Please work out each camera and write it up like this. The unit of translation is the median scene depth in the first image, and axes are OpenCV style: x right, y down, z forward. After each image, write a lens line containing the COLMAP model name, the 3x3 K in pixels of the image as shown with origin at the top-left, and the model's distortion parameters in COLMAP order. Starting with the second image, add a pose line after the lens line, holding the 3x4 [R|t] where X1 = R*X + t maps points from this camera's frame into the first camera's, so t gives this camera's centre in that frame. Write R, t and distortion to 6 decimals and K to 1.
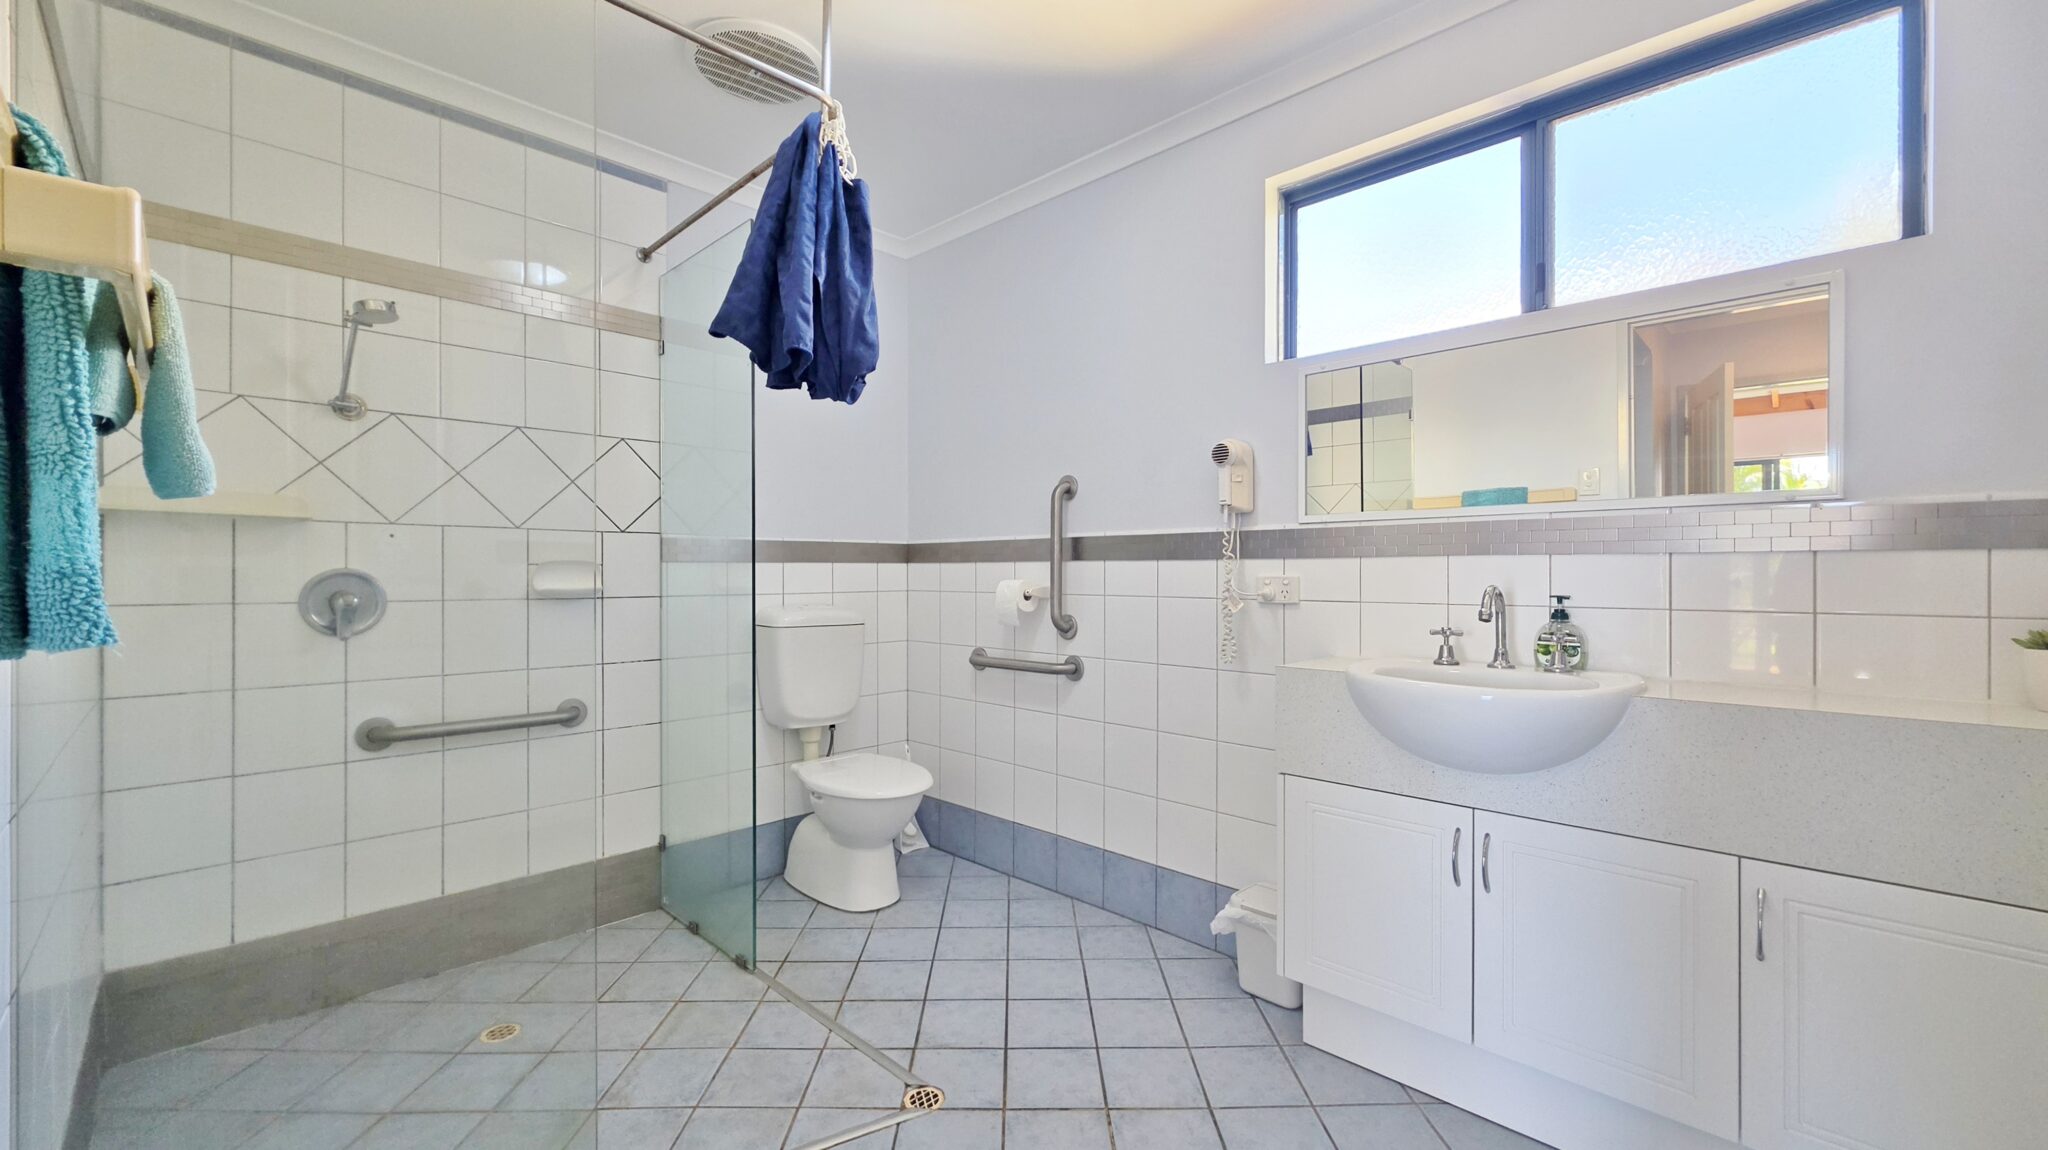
lens RADIAL K [[824.4, 0, 1019.8], [0, 824.4, 575.5], [0, 0, 1]] dist [-0.003381, 0.000111]
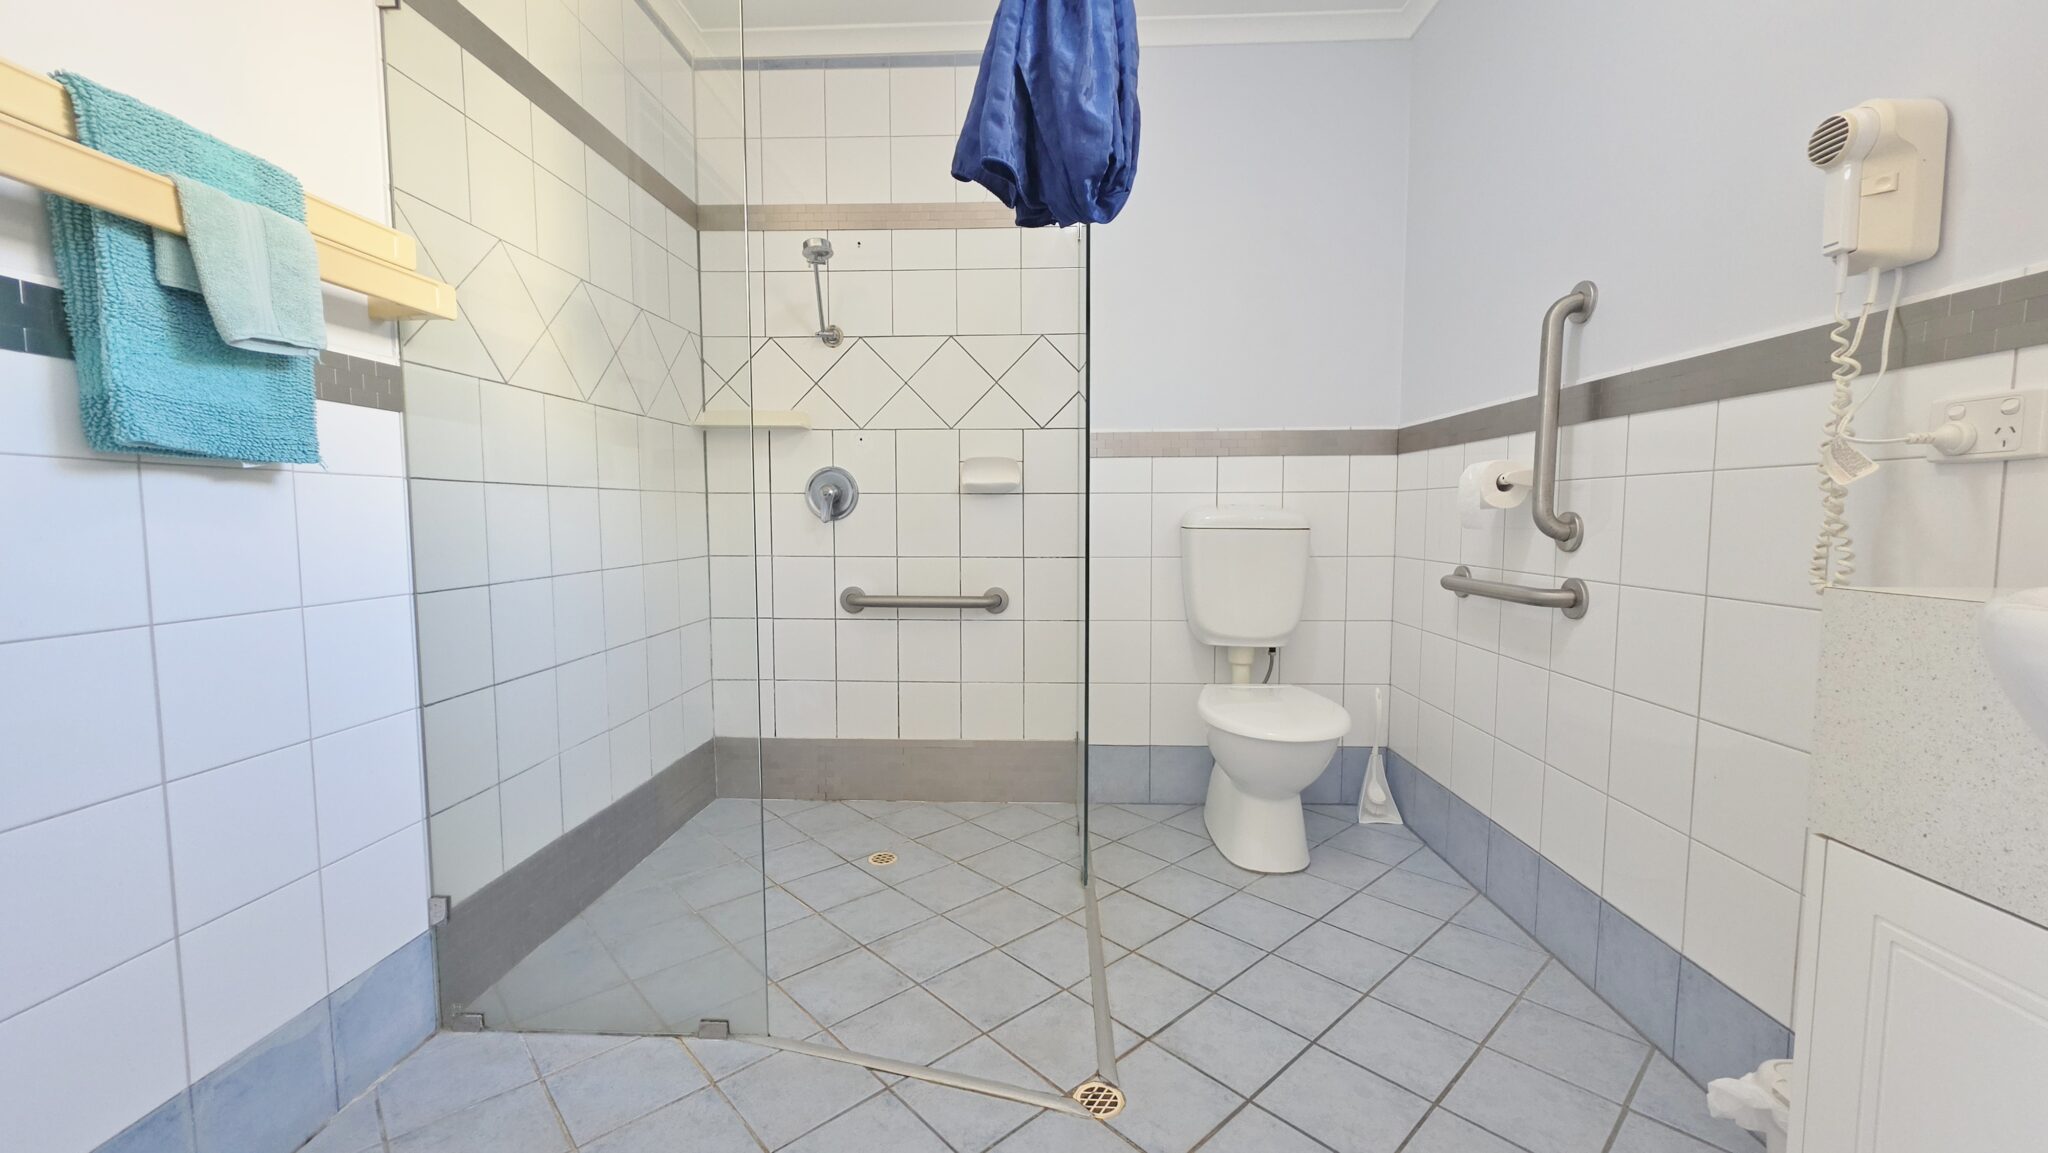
lens RADIAL K [[817.8, 0, 1019.3], [0, 817.8, 576.5], [0, 0, 1]] dist [-0.002555, 0.000535]
pose [[0.666388, 0.056048, -0.743495, 0.278092], [-0.001158, 0.997247, 0.074139, 0.058549], [0.745604, -0.048545, 0.664619, 0.325689]]
